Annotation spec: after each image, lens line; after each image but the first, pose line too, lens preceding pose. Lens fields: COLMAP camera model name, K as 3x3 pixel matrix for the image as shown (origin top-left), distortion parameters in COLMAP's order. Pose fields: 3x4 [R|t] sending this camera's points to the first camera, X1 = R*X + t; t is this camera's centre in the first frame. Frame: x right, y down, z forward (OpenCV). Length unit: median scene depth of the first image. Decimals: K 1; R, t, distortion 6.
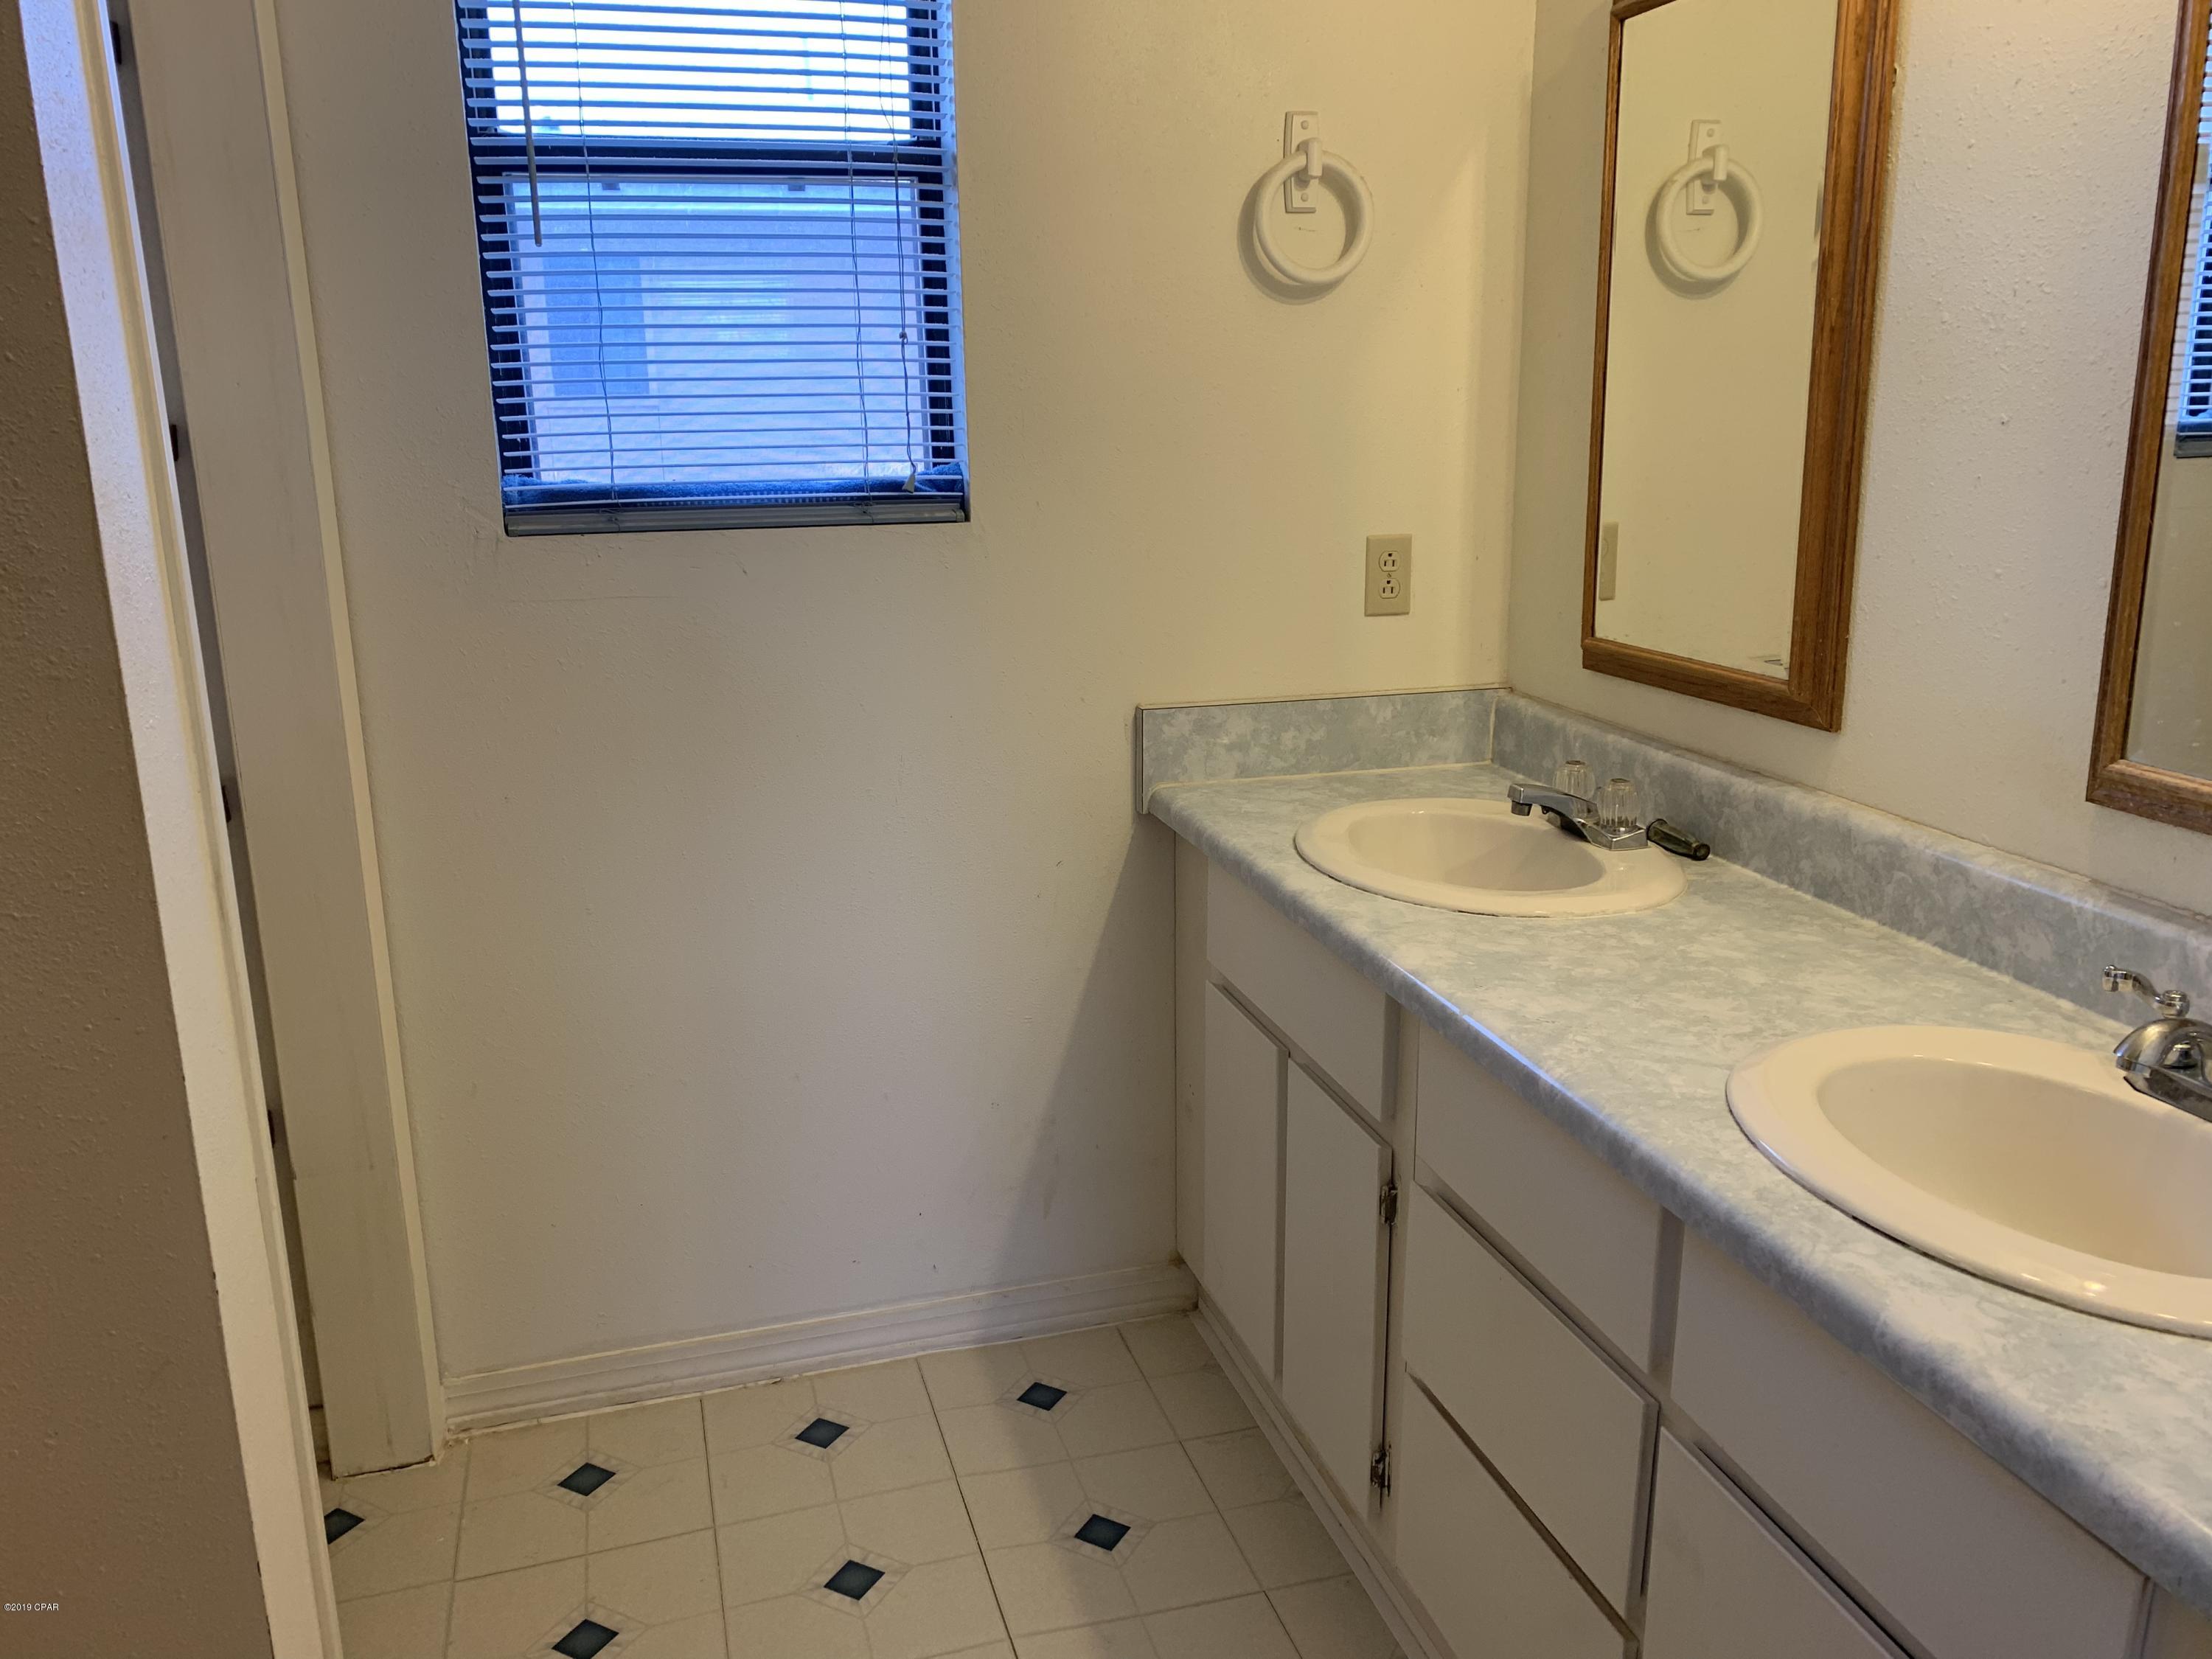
lens RADIAL K [[1681.8, 0, 1100.2], [0, 1681.8, 815.1], [0, 0, 1]] dist [0.121057, -0.131055]
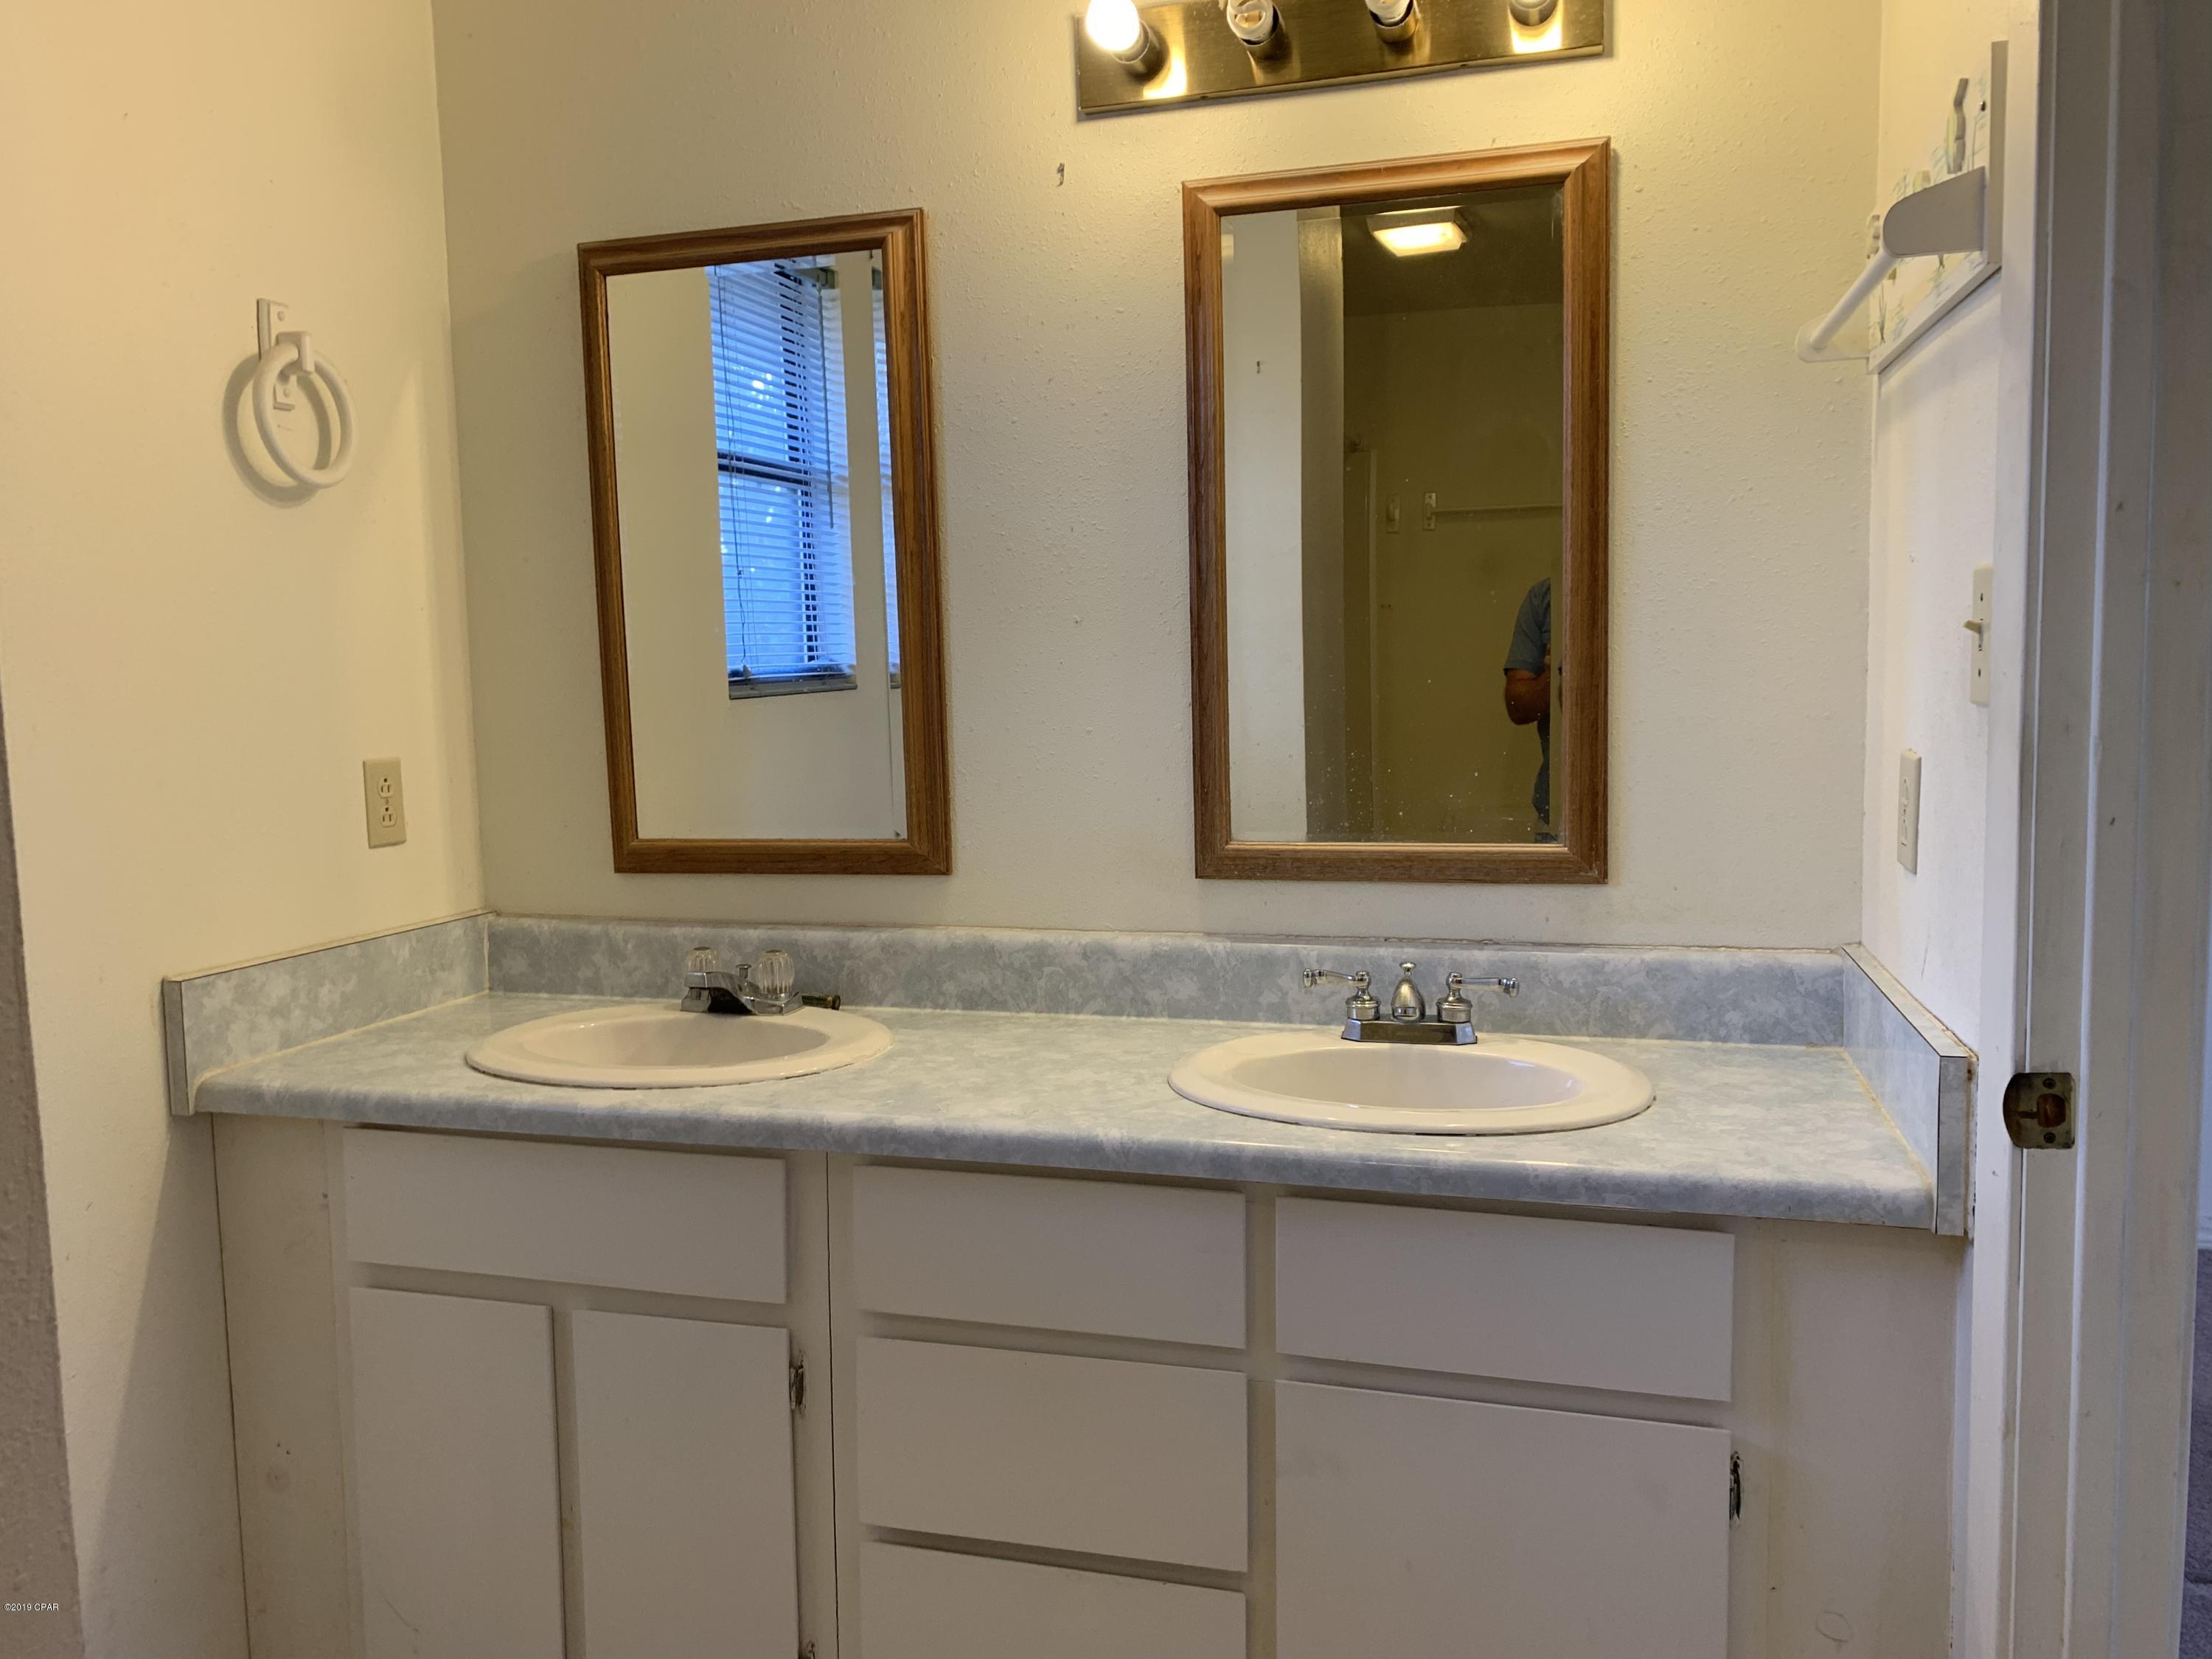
lens RADIAL K [[1681.8, 0, 1100.2], [0, 1681.8, 815.1], [0, 0, 1]] dist [0.121057, -0.131055]
pose [[0.537715, -0.074177, 0.839857, -0.485635], [0.218940, 0.974236, -0.054130, -0.000849], [-0.814204, 0.212985, 0.540102, 0.231780]]
